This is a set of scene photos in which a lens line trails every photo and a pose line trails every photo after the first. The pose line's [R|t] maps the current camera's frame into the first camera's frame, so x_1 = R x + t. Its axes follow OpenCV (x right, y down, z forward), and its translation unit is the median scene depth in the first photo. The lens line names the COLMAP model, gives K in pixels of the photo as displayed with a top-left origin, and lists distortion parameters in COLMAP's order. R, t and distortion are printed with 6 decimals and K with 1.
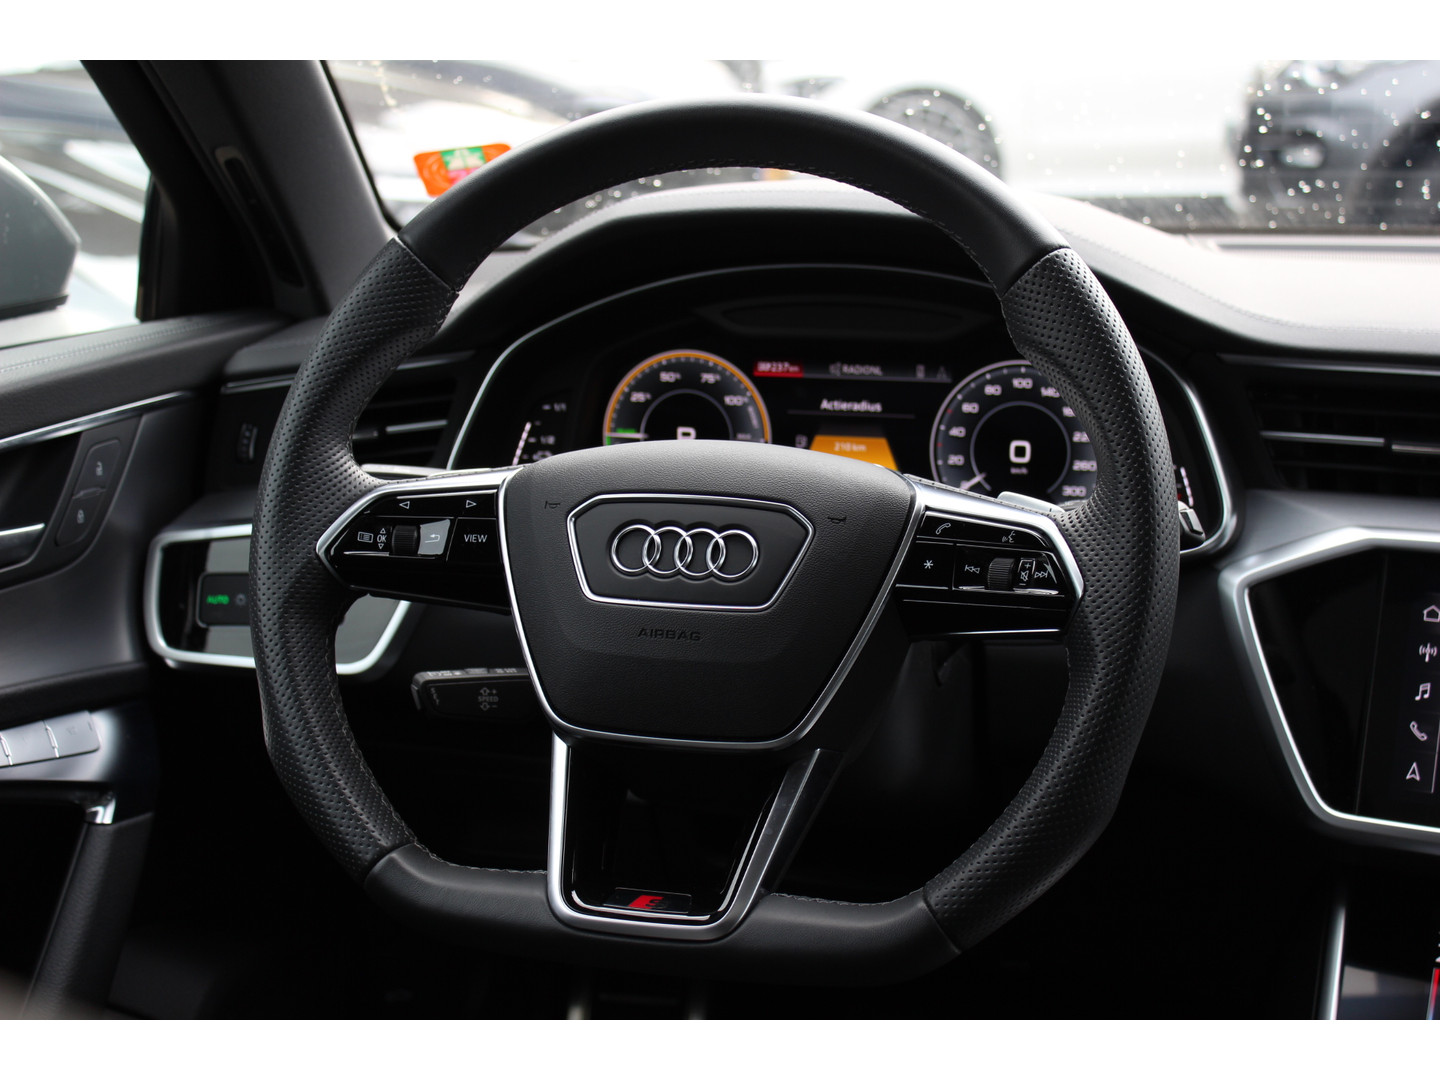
lens RADIAL K [[2179.6, 0, 720.0], [0, 2179.6, 540.0], [0, 0, 1]] dist [-0.037247, -0.040775]
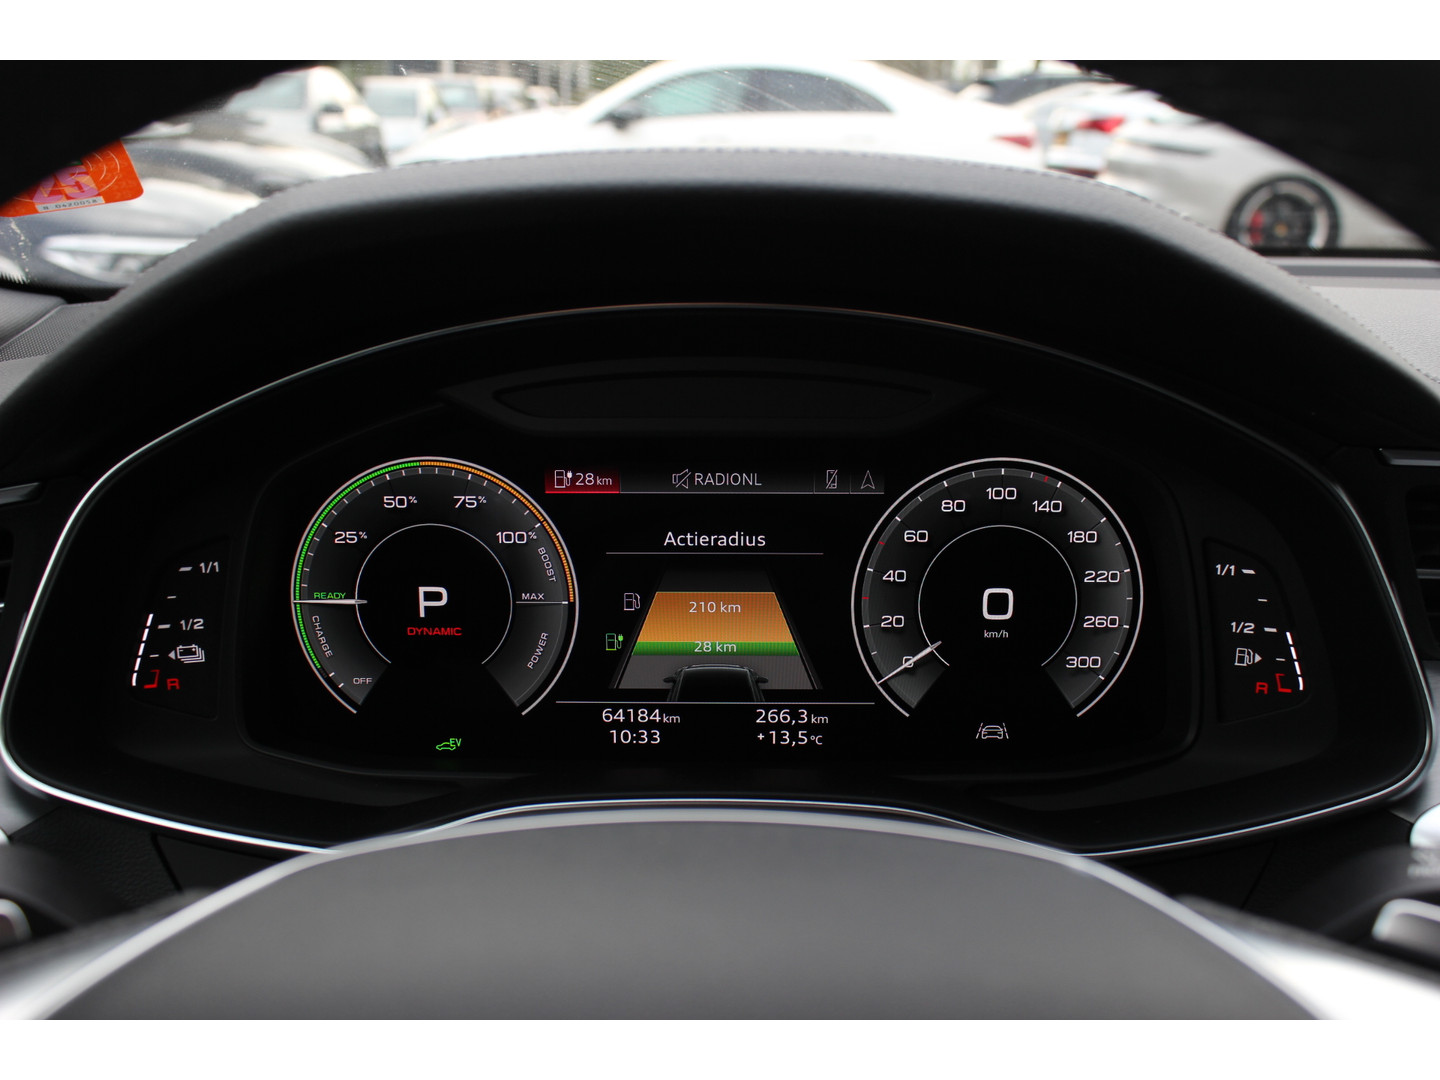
lens RADIAL K [[1380.6, 0, 720.0], [0, 1380.6, 540.0], [0, 0, 1]] dist [-0.125447, 0.000975]
pose [[0.968828, -0.063295, 0.239511, -0.030174], [0.050208, 0.996913, 0.060359, -0.087764], [-0.242593, -0.046453, 0.969015, 0.660569]]
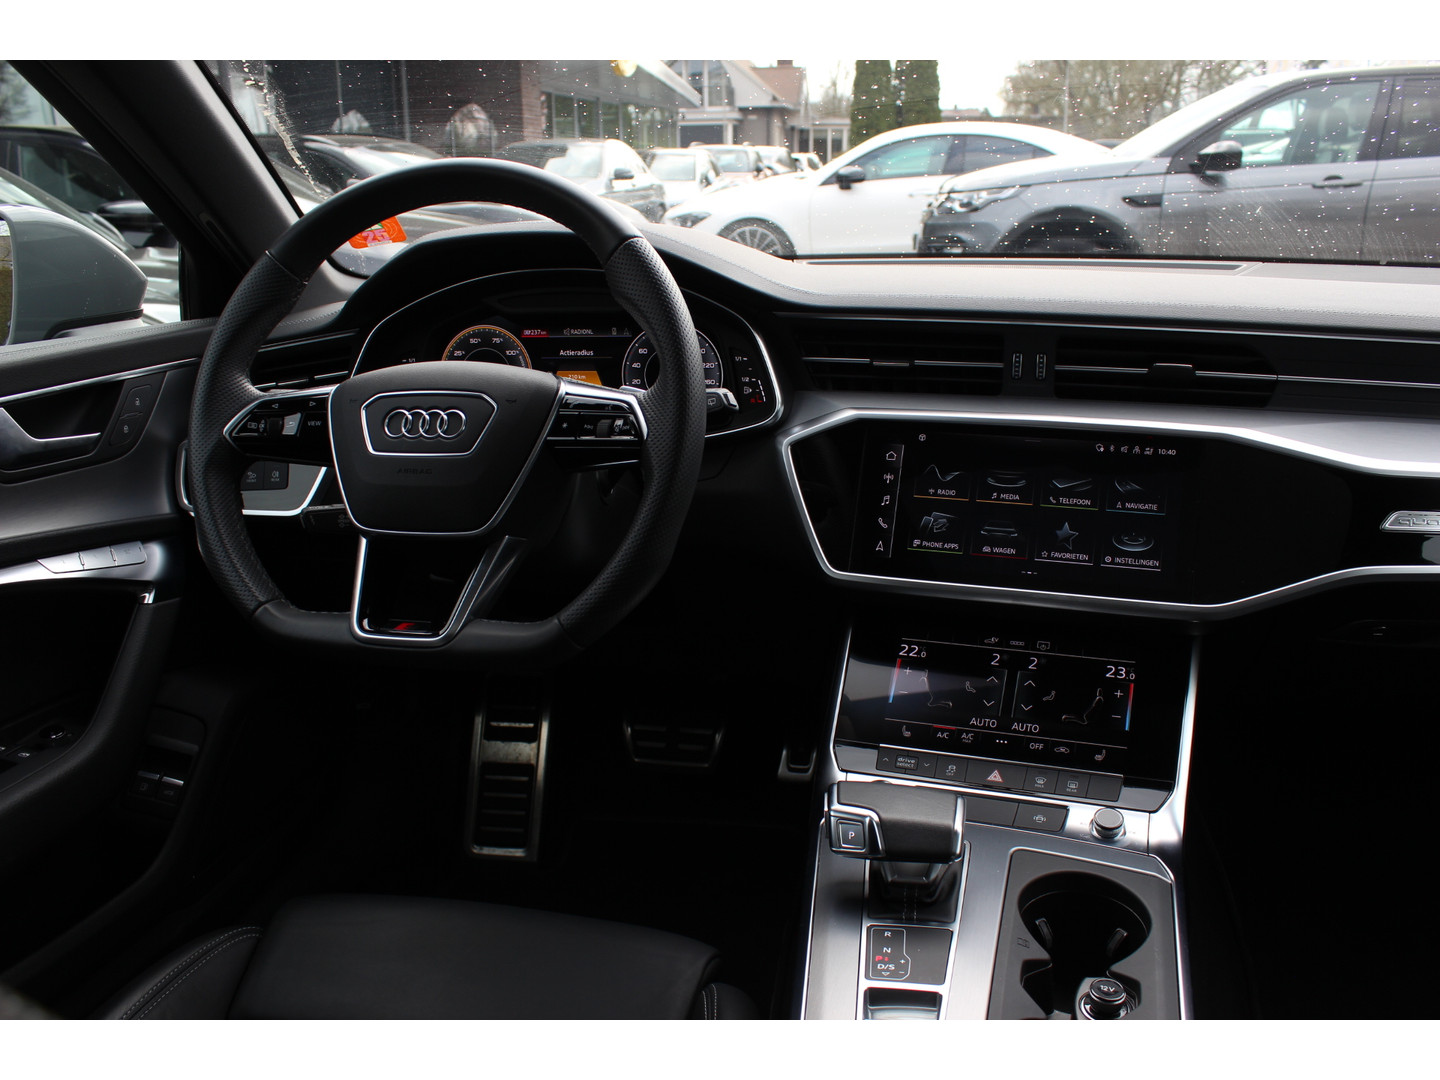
lens RADIAL K [[1194.1, 0, 719.8], [0, 1194.1, 560.2], [0, 0, 1]] dist [-0.139241, 0.000980]
pose [[0.998653, -0.033212, 0.039862, 0.136466], [0.030451, 0.997222, 0.067976, 0.044028], [-0.042009, -0.066670, 0.996890, 0.045543]]
